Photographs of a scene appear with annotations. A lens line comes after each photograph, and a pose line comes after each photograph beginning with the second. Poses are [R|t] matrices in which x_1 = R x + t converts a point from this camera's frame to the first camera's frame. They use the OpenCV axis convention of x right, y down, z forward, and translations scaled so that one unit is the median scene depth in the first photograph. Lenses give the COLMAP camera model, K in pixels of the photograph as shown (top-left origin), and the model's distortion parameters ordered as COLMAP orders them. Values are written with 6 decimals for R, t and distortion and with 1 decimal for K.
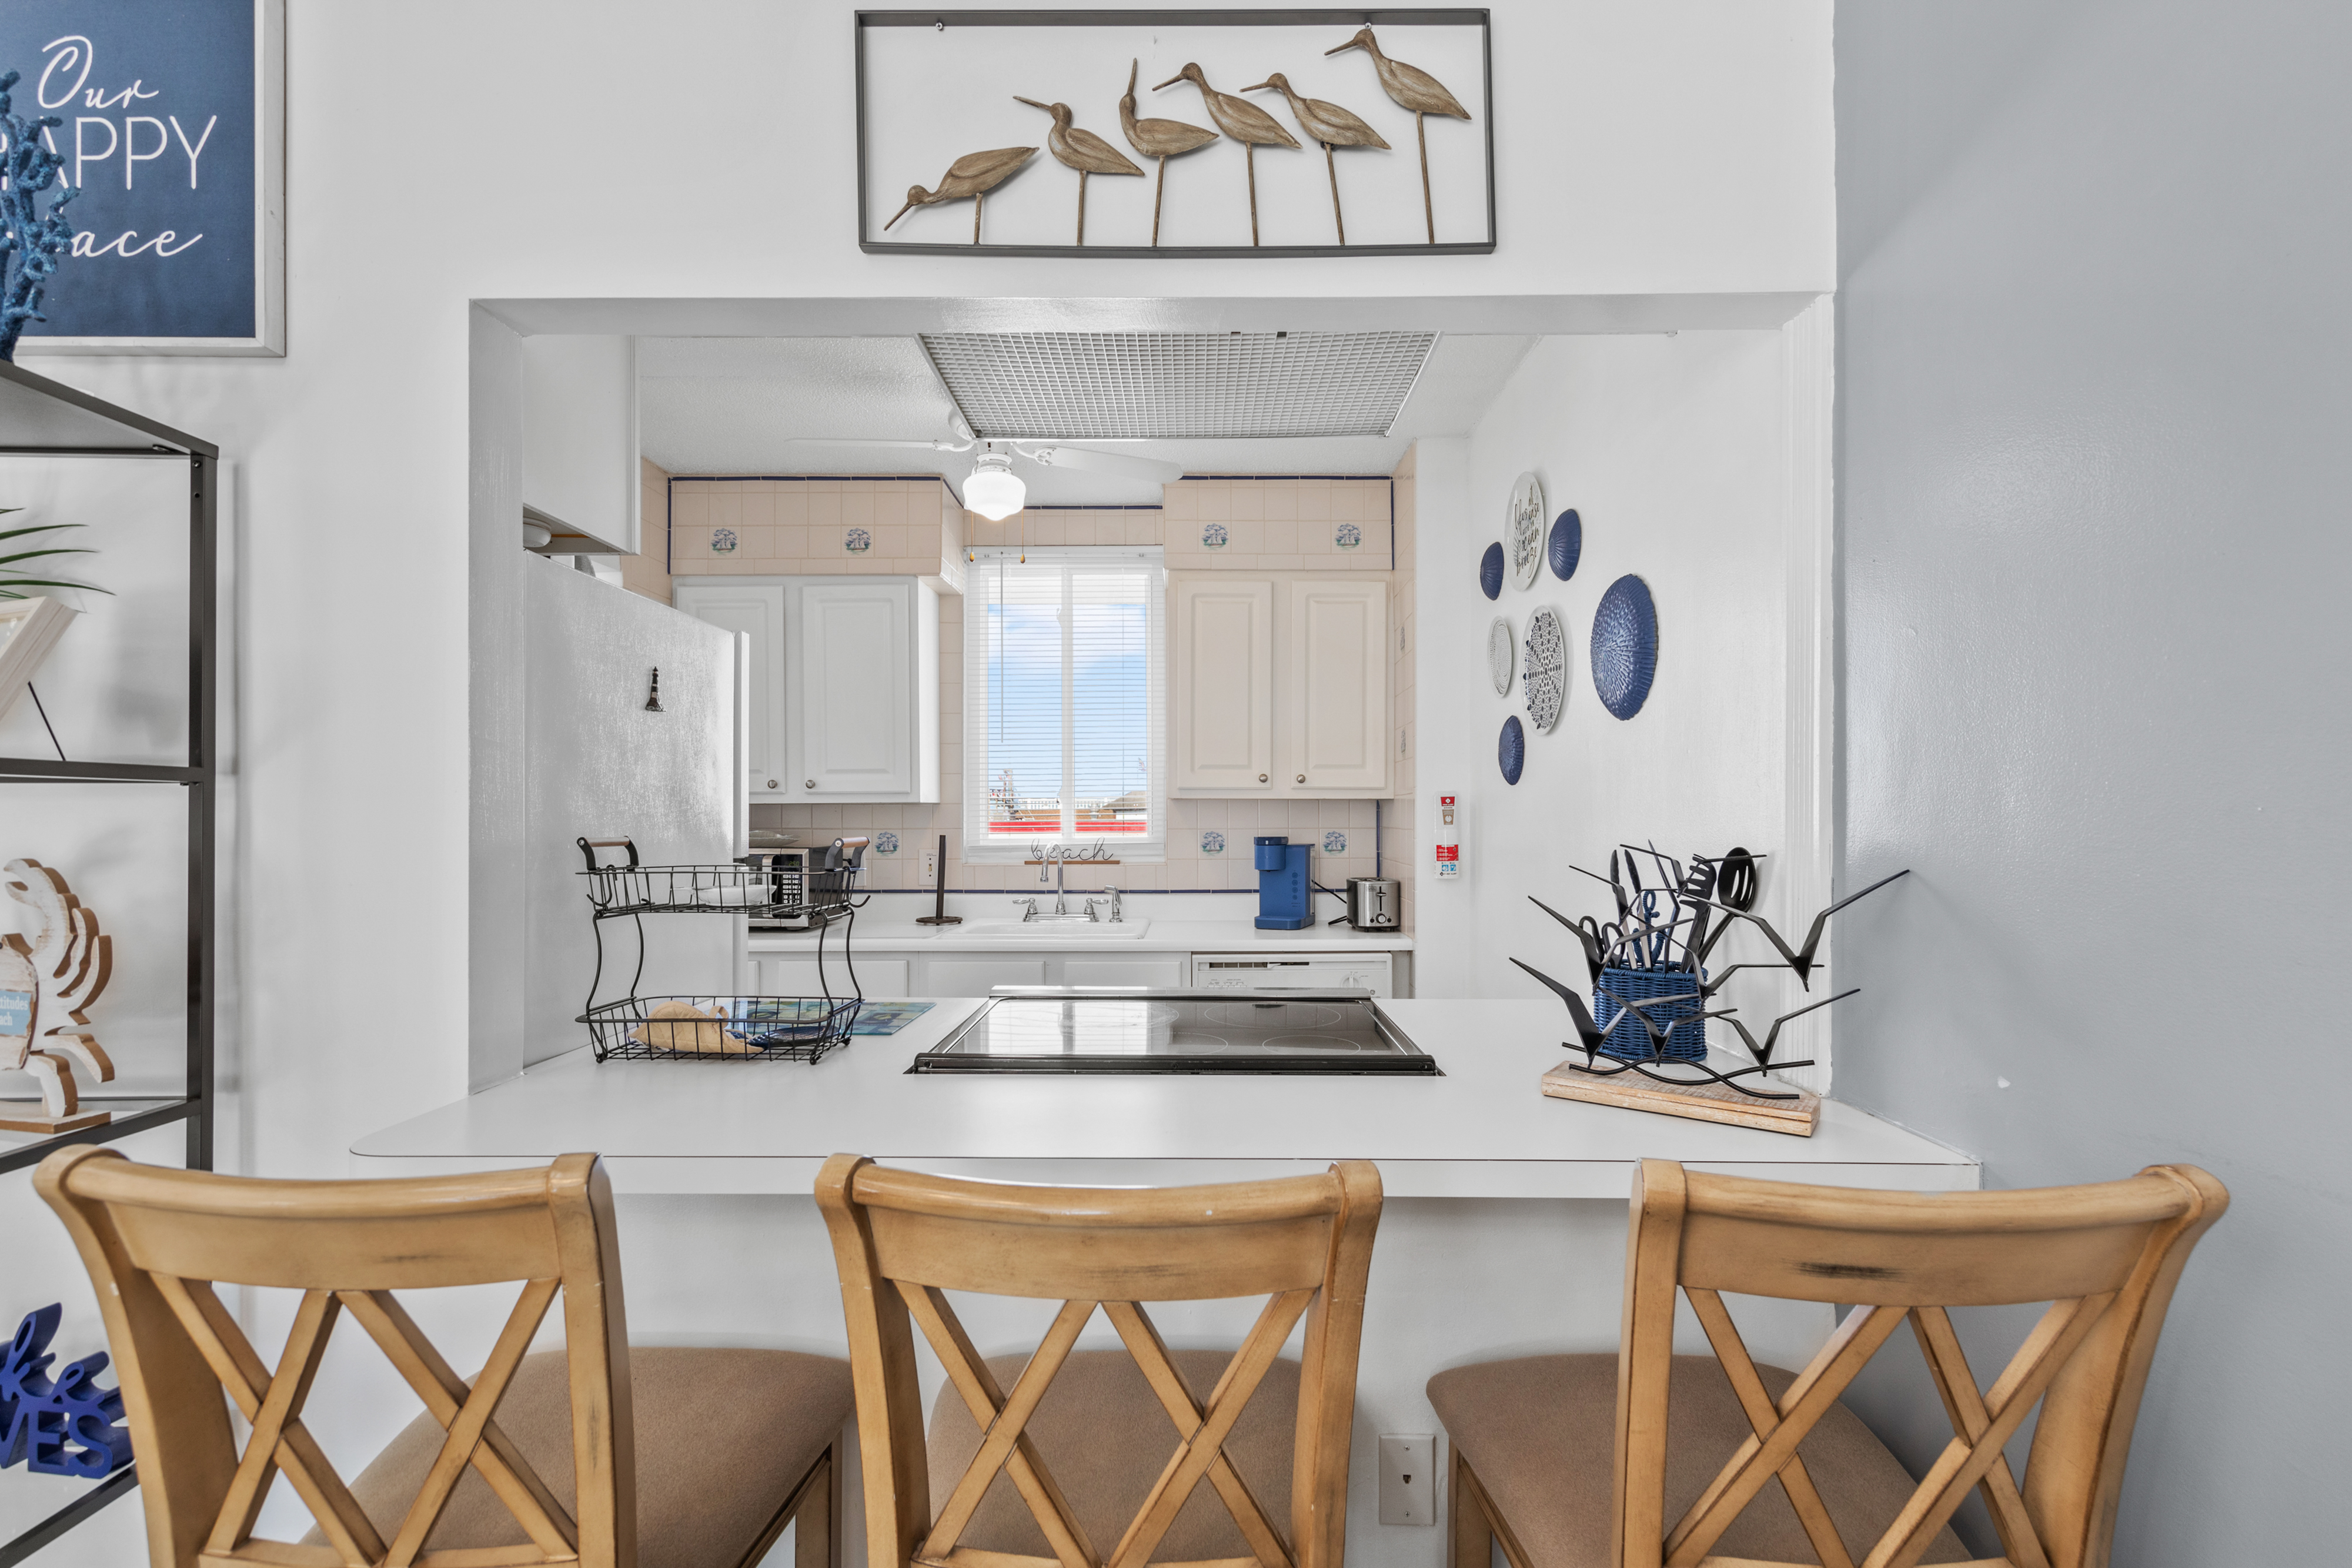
lens RADIAL K [[1024.0, 0, 1184.5], [0, 1024.0, 790.0], [0, 0, 1]] dist [-0.002331, 0.000126]
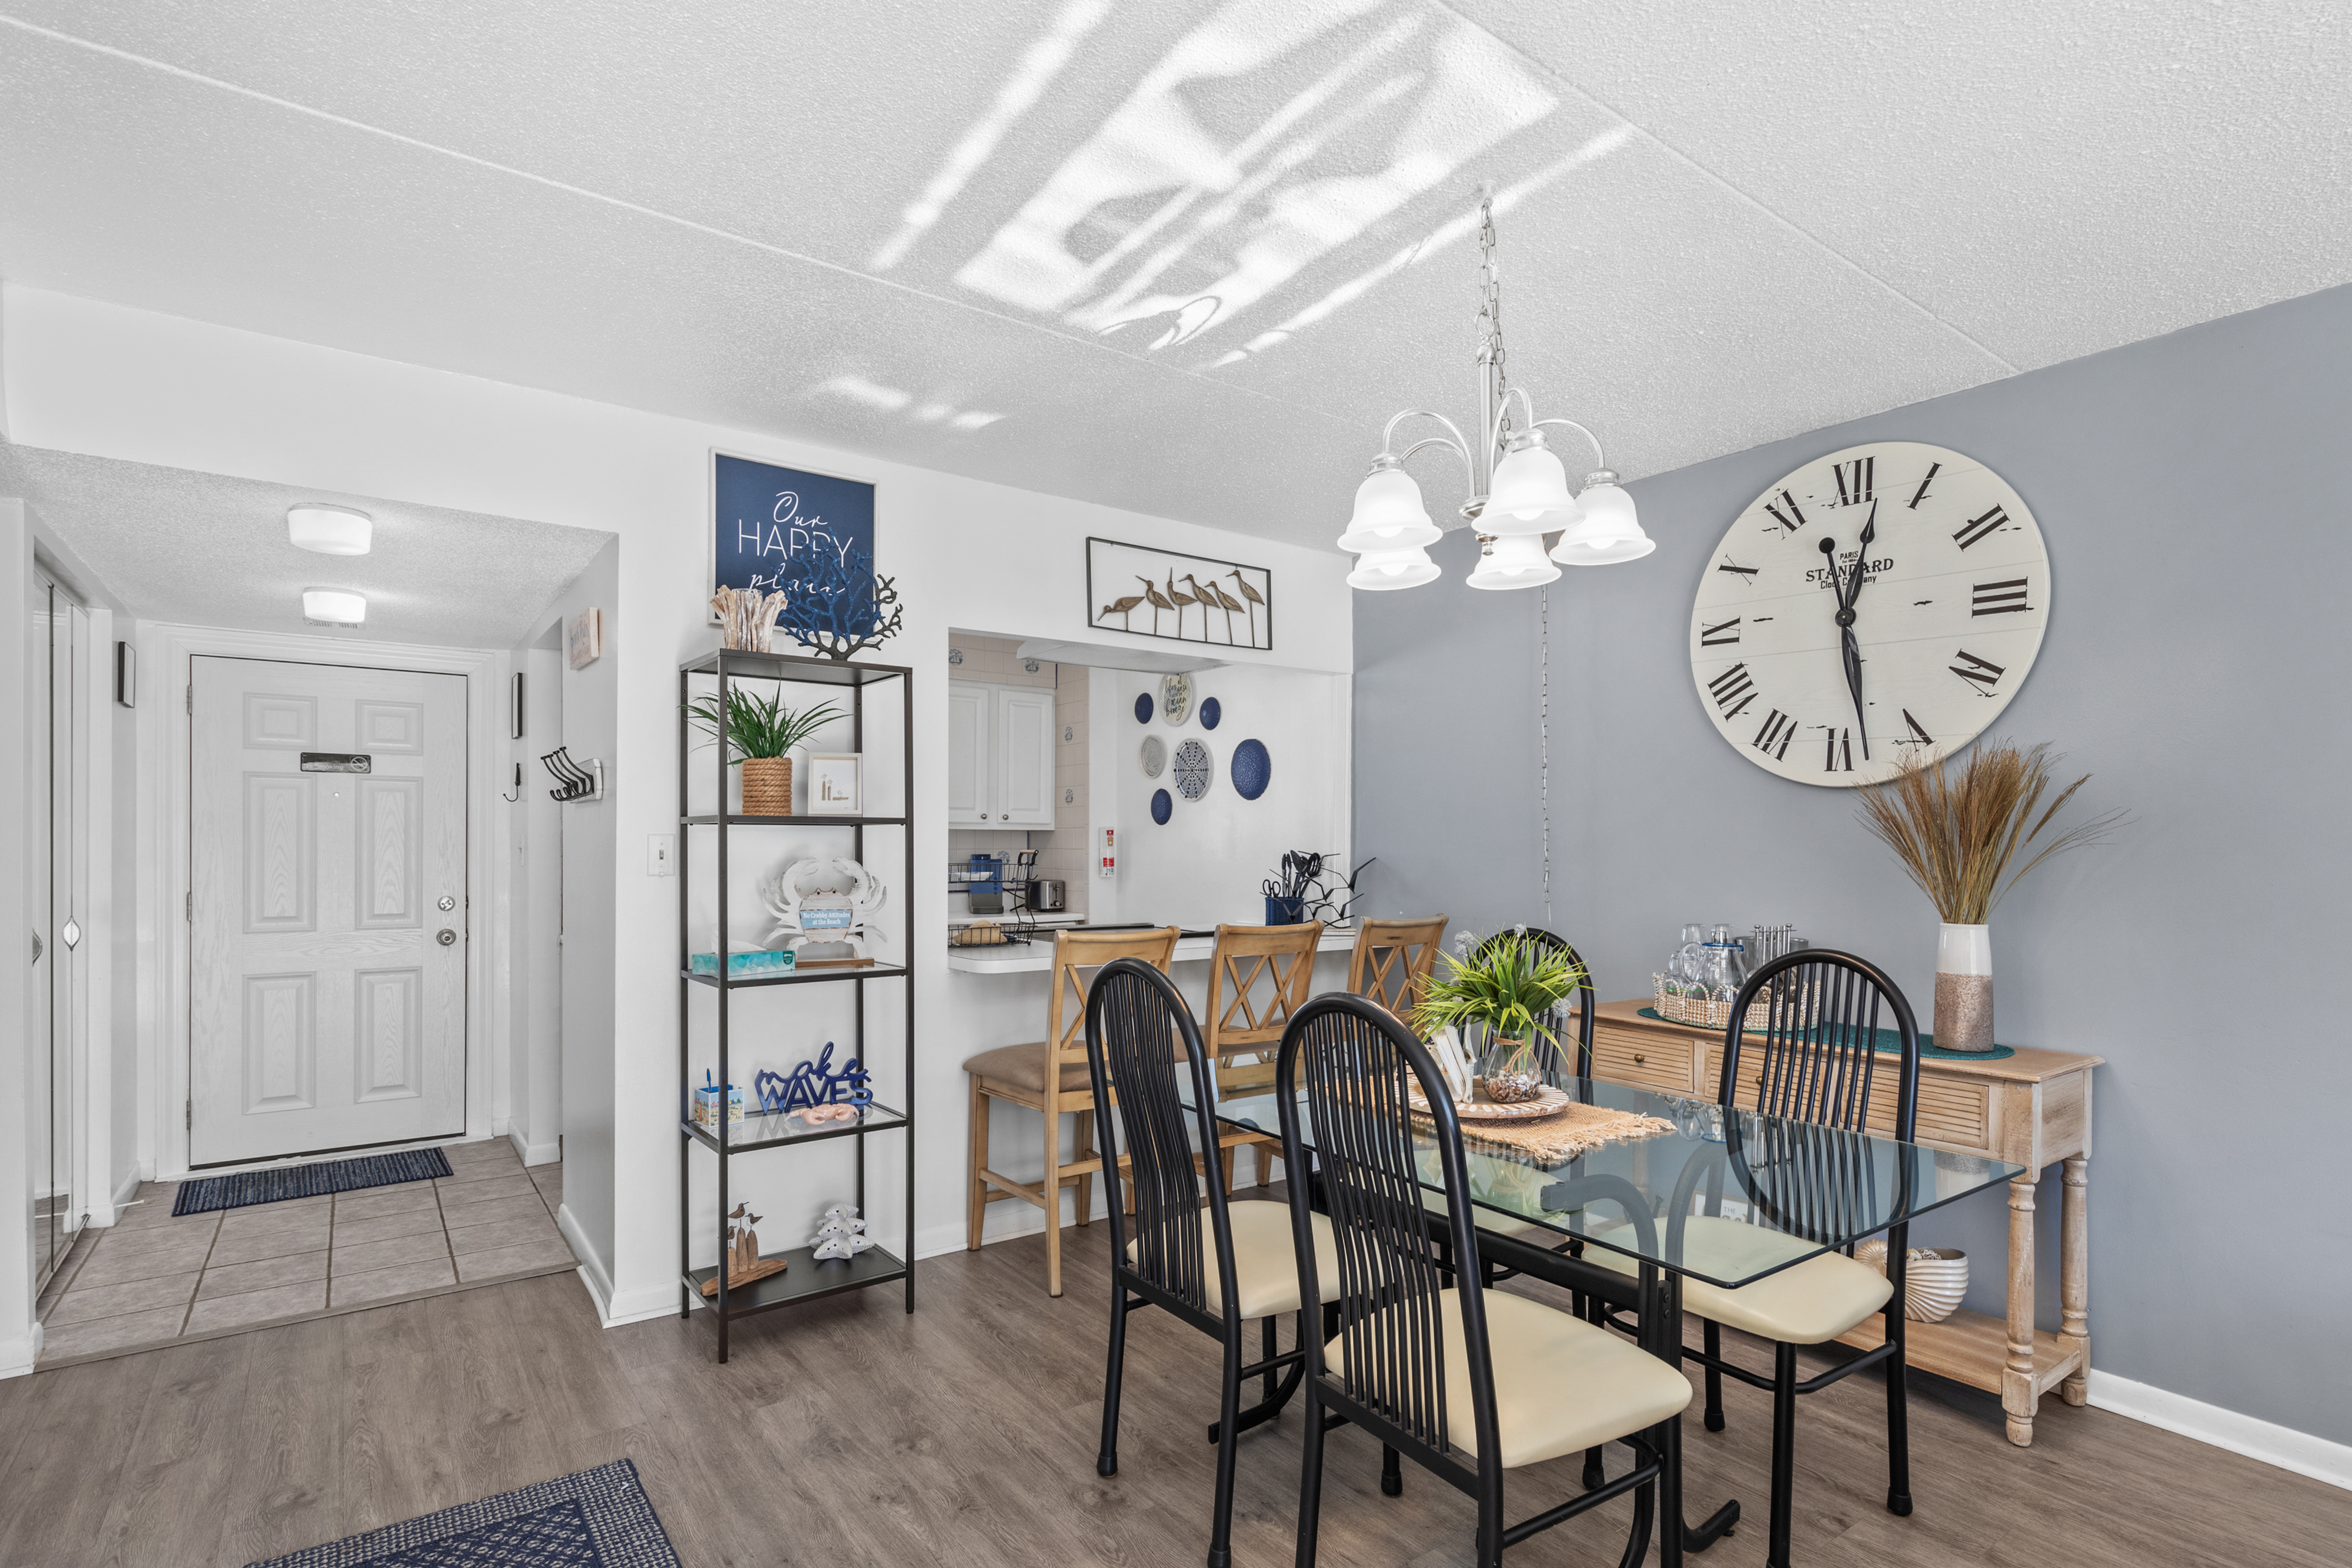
lens RADIAL K [[1141.1, 0, 1176.0], [0, 1141.1, 784.0], [0, 0, 1]] dist [0.000948, 0.000015]
pose [[0.810900, 0.032201, 0.584298, -1.826747], [-0.018094, 0.999387, -0.029966, -0.036079], [-0.584905, 0.013728, 0.810986, -1.507009]]
